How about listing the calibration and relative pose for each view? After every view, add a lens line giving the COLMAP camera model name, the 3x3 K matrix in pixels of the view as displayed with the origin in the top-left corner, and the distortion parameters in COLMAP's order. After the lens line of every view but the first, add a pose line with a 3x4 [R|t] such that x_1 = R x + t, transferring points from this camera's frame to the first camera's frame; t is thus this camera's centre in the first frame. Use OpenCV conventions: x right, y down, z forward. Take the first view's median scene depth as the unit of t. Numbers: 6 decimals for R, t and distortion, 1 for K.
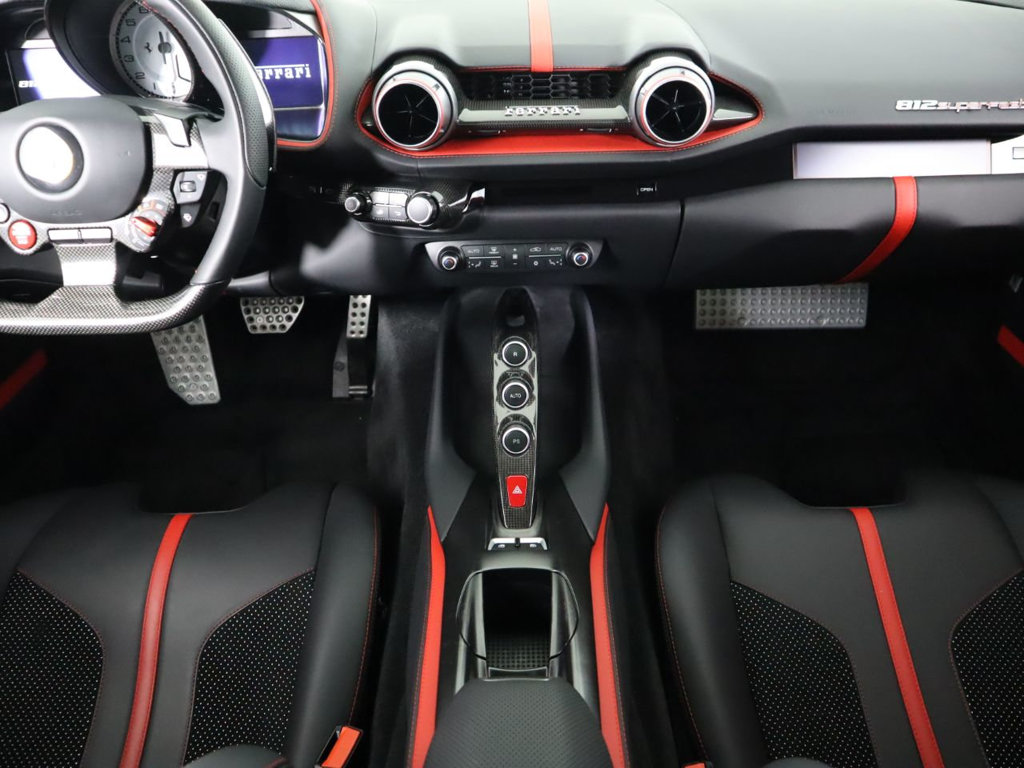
lens RADIAL K [[806.1, 0, 515.8], [0, 806.1, 379.5], [0, 0, 1]] dist [-0.108765, 0.056145]
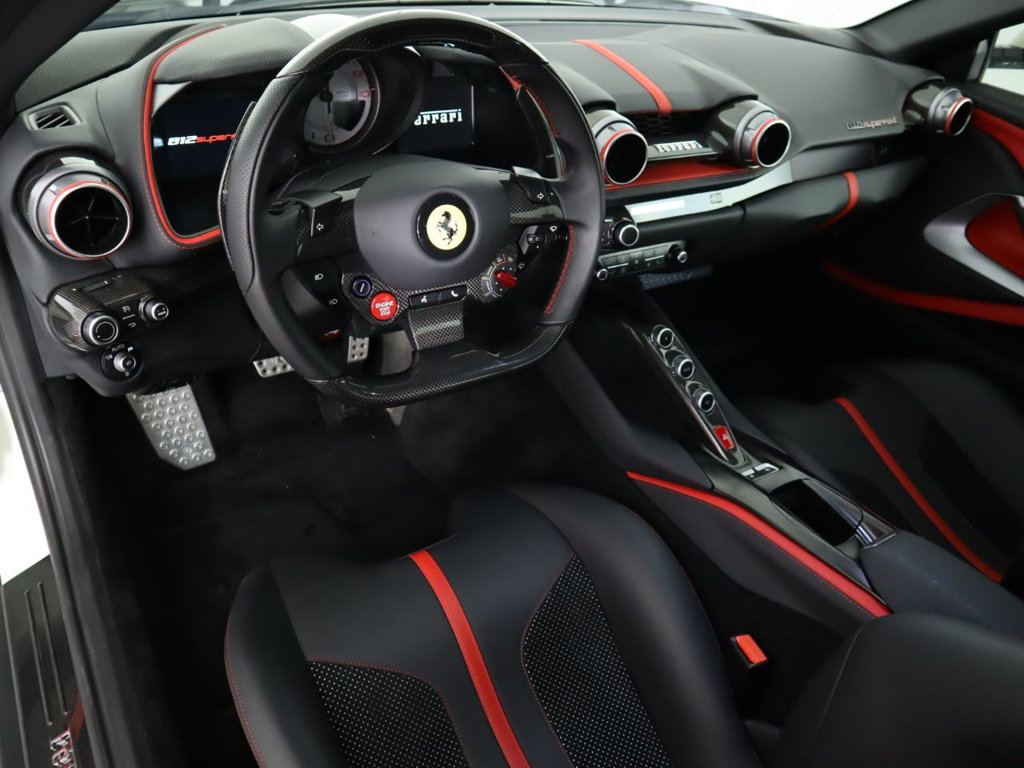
lens RADIAL K [[806.1, 0, 514.0], [0, 806.1, 382.8], [0, 0, 1]] dist [-0.108765, 0.056145]
pose [[0.838461, -0.213483, 0.501407, -0.861381], [0.190892, 0.976837, 0.096694, -0.132661], [-0.510435, 0.014640, 0.859792, 0.039228]]
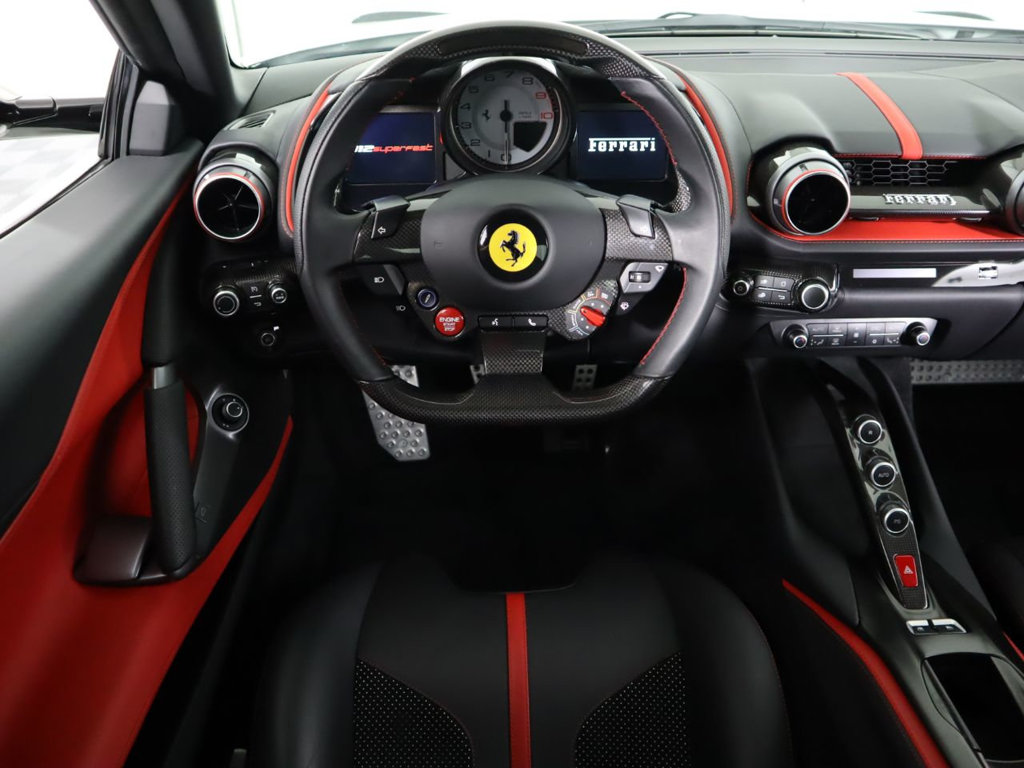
lens RADIAL K [[806.1, 0, 508.6], [0, 806.1, 384.1], [0, 0, 1]] dist [-0.108765, 0.056145]
pose [[0.999546, 0.000353, 0.030140, -0.497801], [0.000055, 0.999908, -0.013546, -0.080602], [-0.030142, 0.013542, 0.999454, 0.010756]]
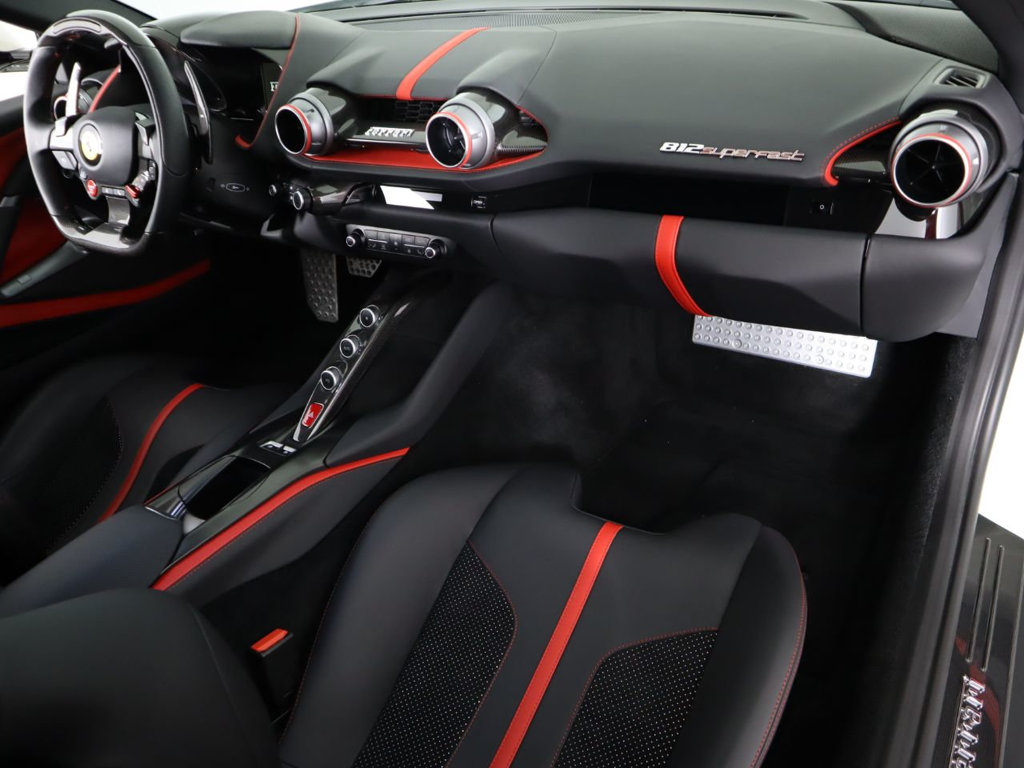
lens RADIAL K [[806.1, 0, 506.1], [0, 806.1, 375.6], [0, 0, 1]] dist [-0.108765, 0.056145]
pose [[0.847124, 0.221526, -0.483019, 0.840531], [-0.200077, 0.975038, 0.096283, -0.112044], [0.492292, 0.015077, 0.870300, -0.006066]]
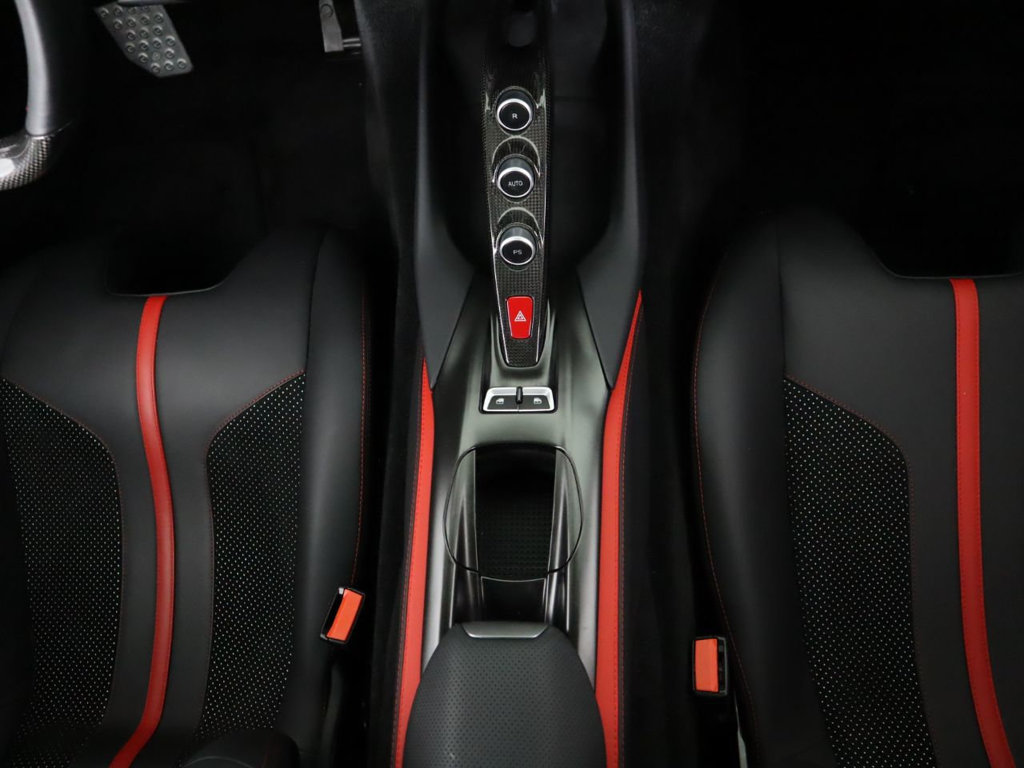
lens RADIAL K [[806.1, 0, 516.9], [0, 806.1, 386.8], [0, 0, 1]] dist [-0.108765, 0.056145]
pose [[0.994815, -0.006716, -0.101476, 0.073453], [0.064397, 0.813886, 0.577445, -0.249434], [0.078711, -0.580986, 0.810099, 0.284648]]
